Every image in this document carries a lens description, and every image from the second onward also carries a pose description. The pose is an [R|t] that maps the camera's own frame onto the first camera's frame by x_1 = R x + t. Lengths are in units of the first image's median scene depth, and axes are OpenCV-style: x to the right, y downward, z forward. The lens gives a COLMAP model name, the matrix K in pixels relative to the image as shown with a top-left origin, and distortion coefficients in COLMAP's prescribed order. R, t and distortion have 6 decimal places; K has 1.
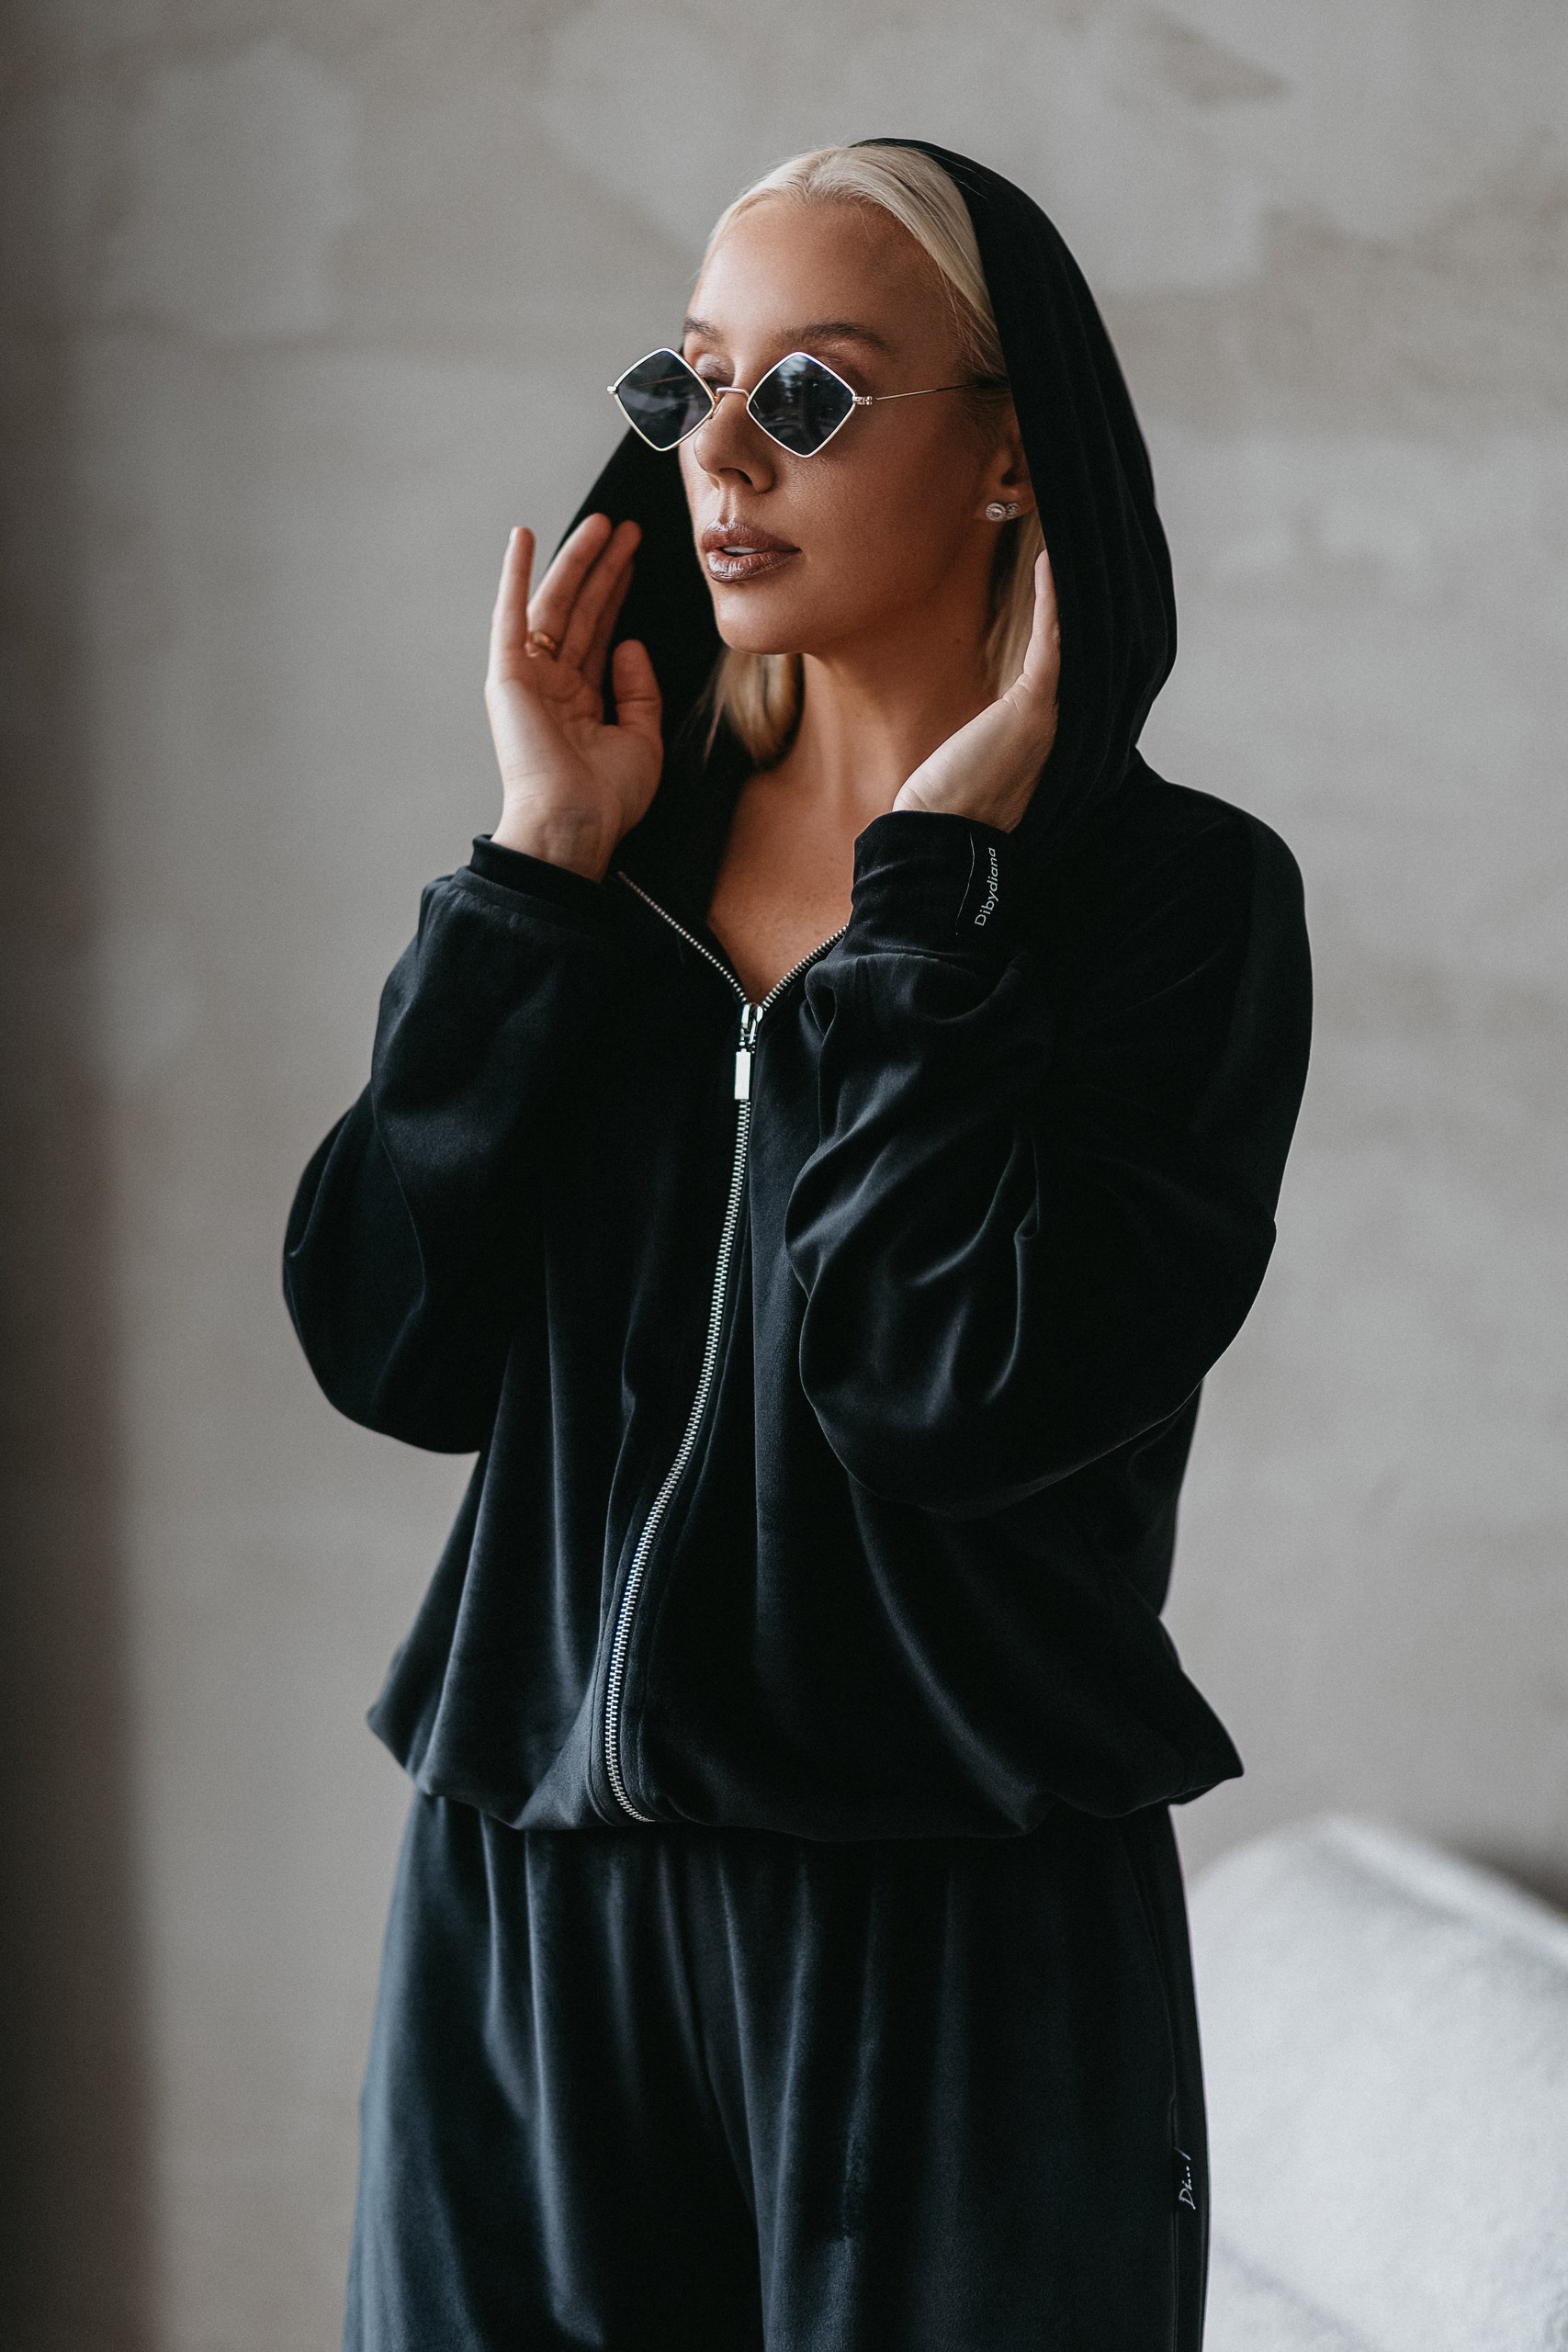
lens RADIAL K [[5426.0, 0, 798.3], [0, 5426.0, 1192.2], [0, 0, 1]] dist [0.049502, 0.000000]
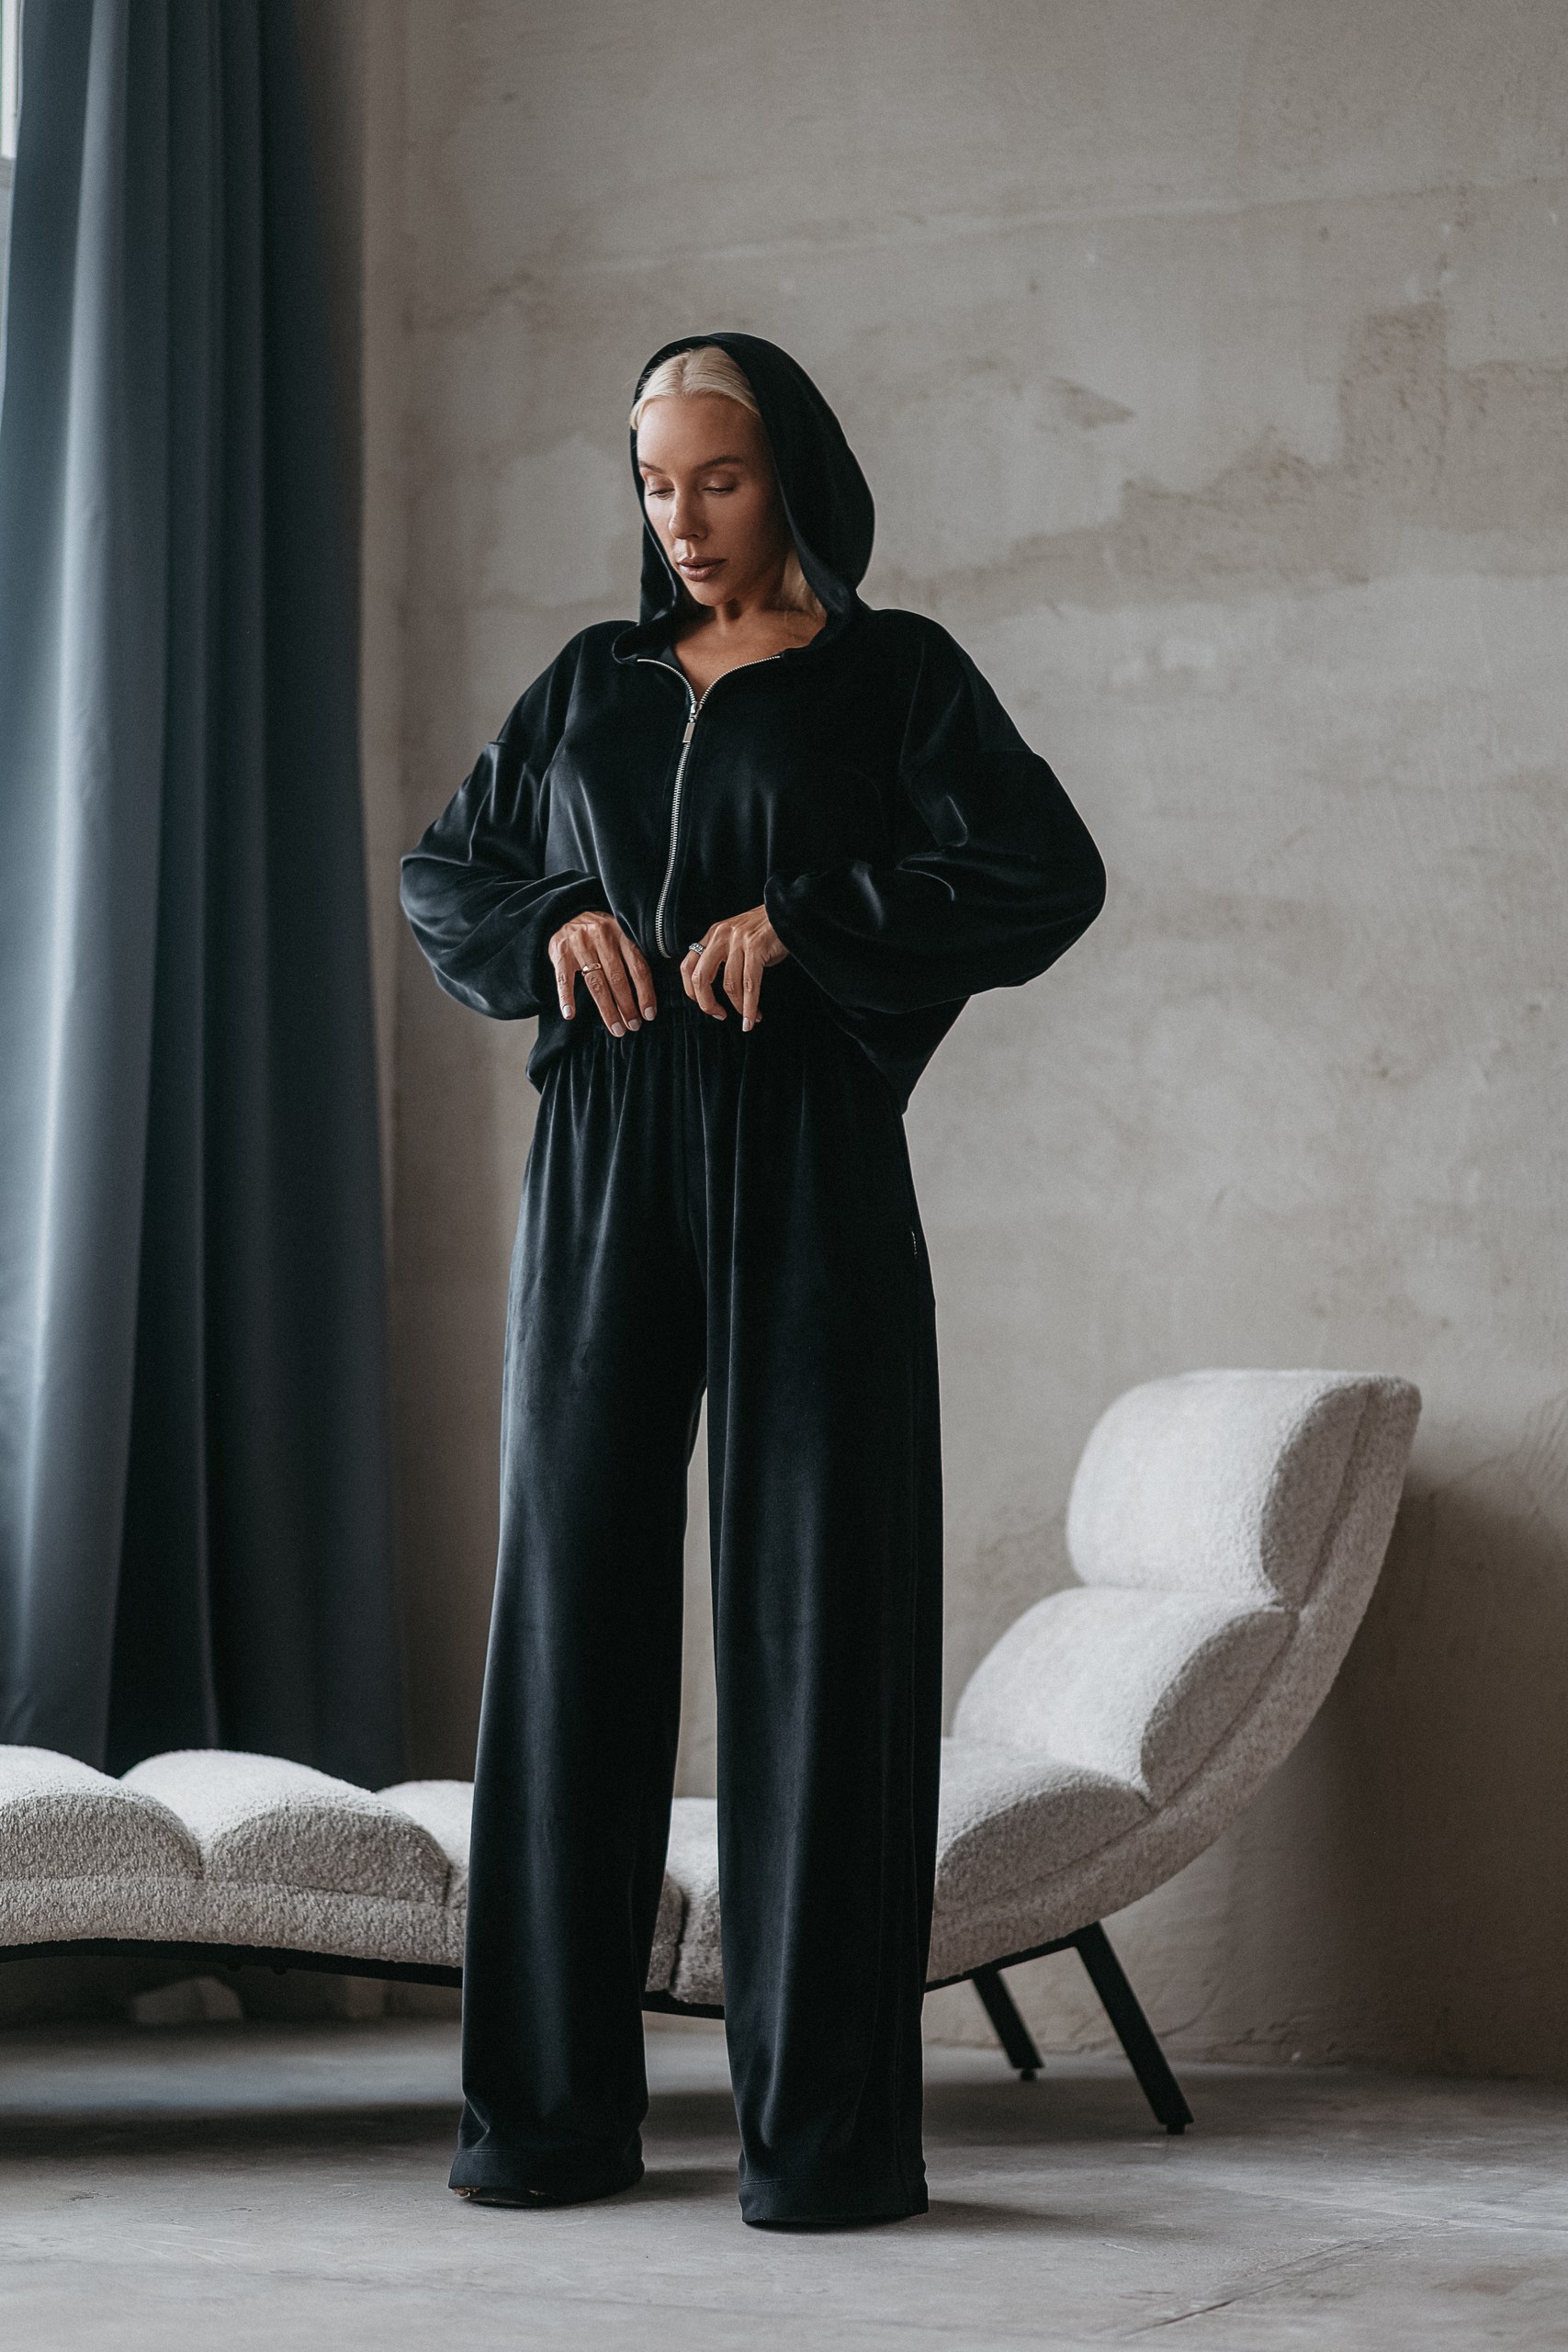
lens RADIAL K [[5426.0, 0, 870.2], [0, 5426.0, 1182.8], [0, 0, 1]] dist [0.049502, 0.000000]
pose [[0.995432, -0.043916, -0.084777, 0.145501], [0.031621, 0.989464, -0.141282, 0.298166], [0.090089, 0.137956, 0.986333, -0.737434]]
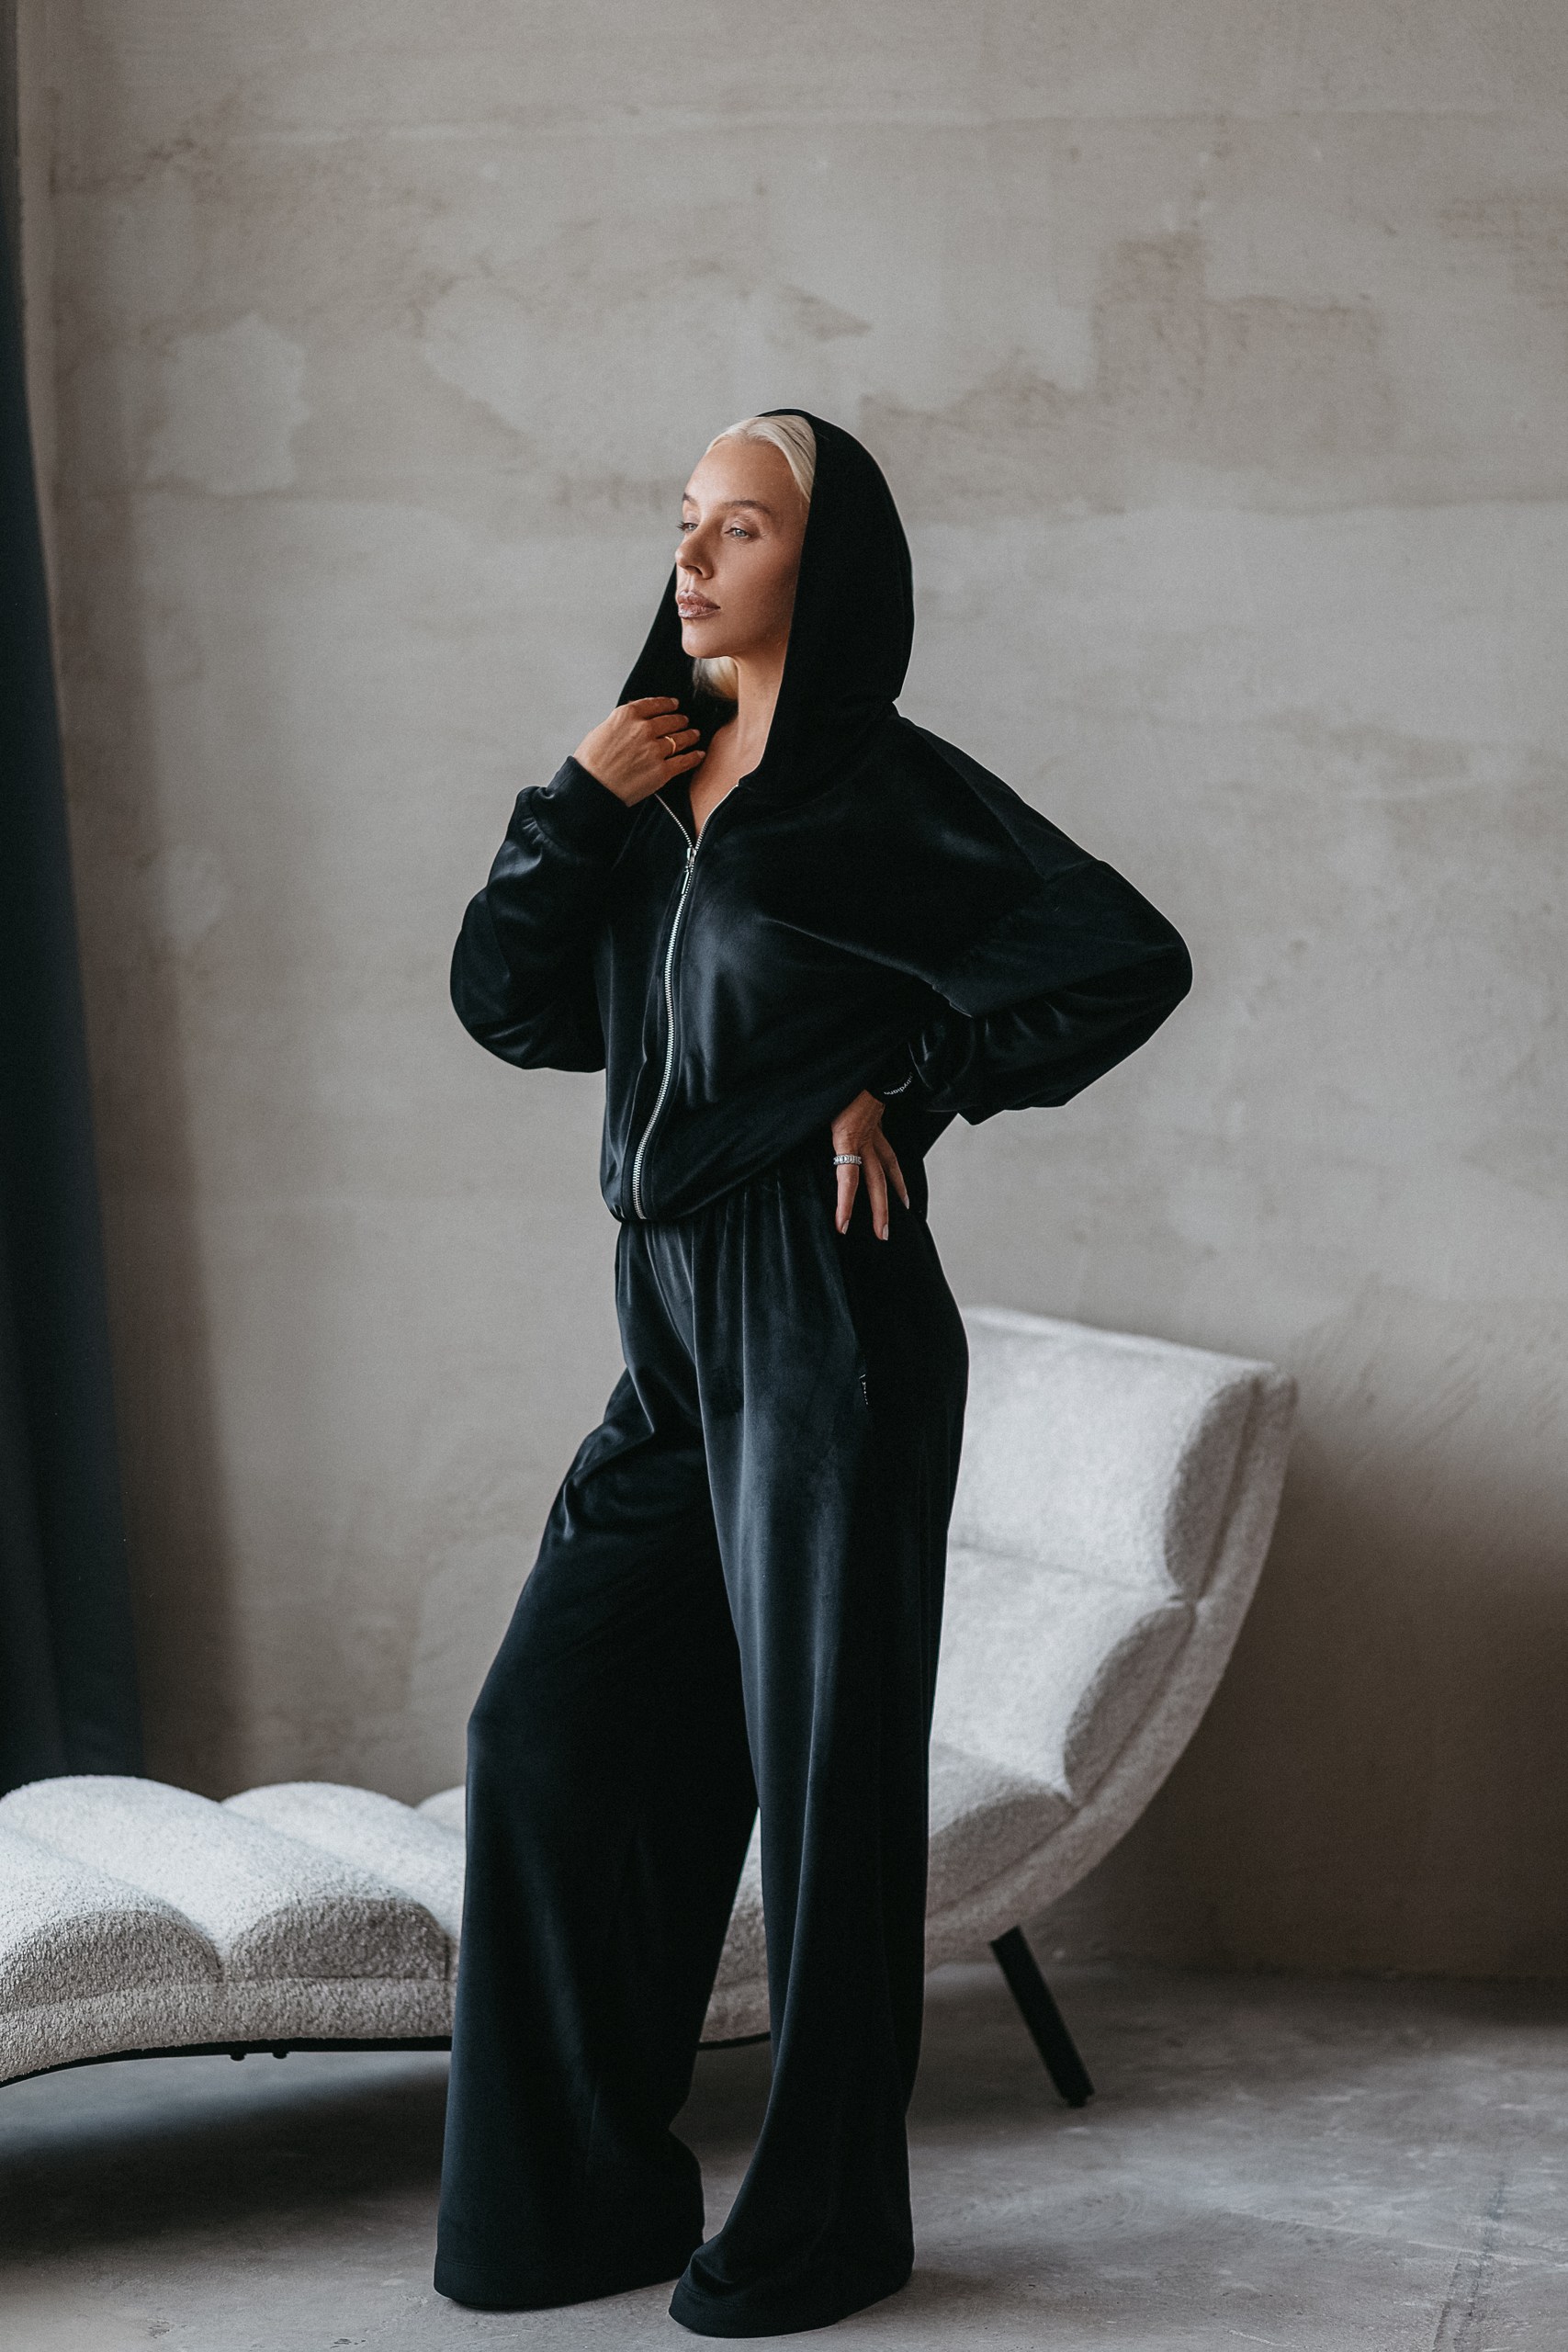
lens RADIAL K [[5426.0, 0, 790.6], [0, 5426.0, 1135.8], [0, 0, 1]] dist [0.049502, 0.000000]
pose [[0.985355, -0.068547, 0.156131, -0.229457], [0.069447, 0.997586, -0.000308, 0.056841], [-0.155733, 0.011146, 0.987736, -0.734188]]
